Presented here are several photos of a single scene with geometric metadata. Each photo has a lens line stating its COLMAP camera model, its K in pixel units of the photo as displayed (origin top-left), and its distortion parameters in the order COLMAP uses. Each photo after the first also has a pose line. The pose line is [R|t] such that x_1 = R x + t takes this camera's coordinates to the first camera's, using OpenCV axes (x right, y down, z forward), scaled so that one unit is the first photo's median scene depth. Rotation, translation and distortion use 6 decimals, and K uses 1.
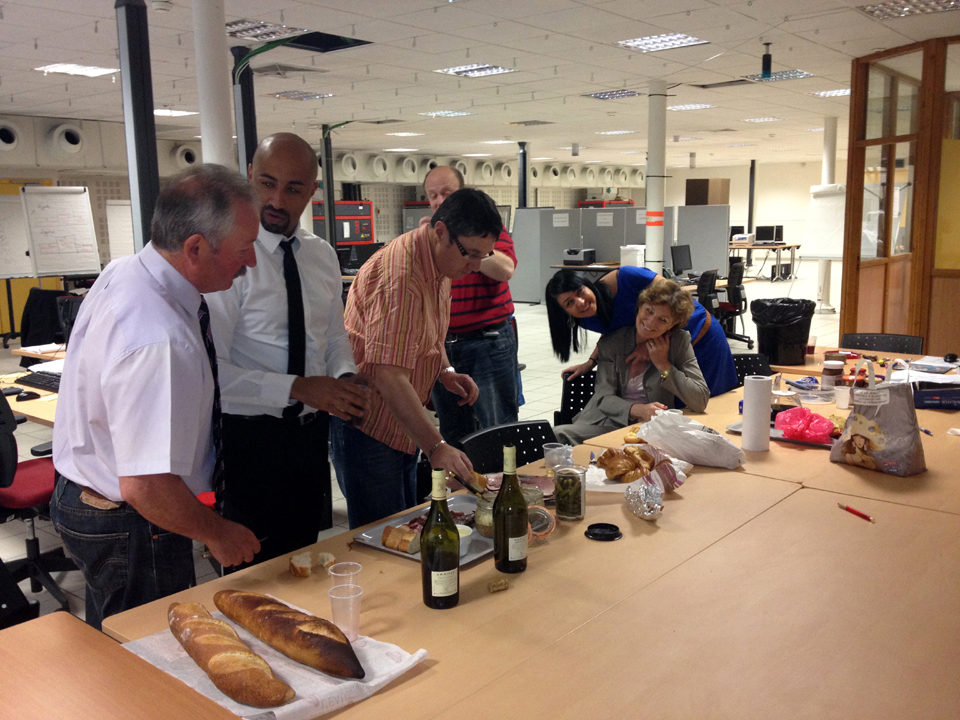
lens RADIAL K [[876.6, 0, 480.0], [0, 876.6, 360.0], [0, 0, 1]] dist [0.133779, -0.246563]
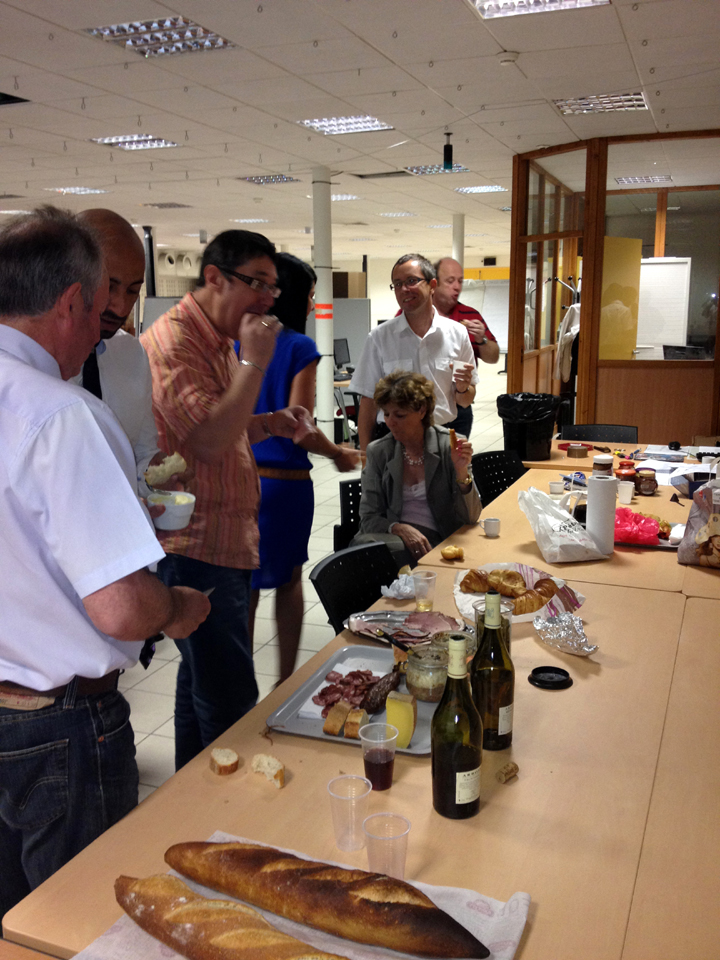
lens RADIAL K [[876.6, 0, 360.0], [0, 876.6, 480.0], [0, 0, 1]] dist [0.133779, -0.246563]
pose [[0.951931, -0.054256, 0.301469, -0.090796], [0.044934, 0.998275, 0.037776, -0.011874], [-0.302999, -0.022414, 0.952727, 0.077109]]
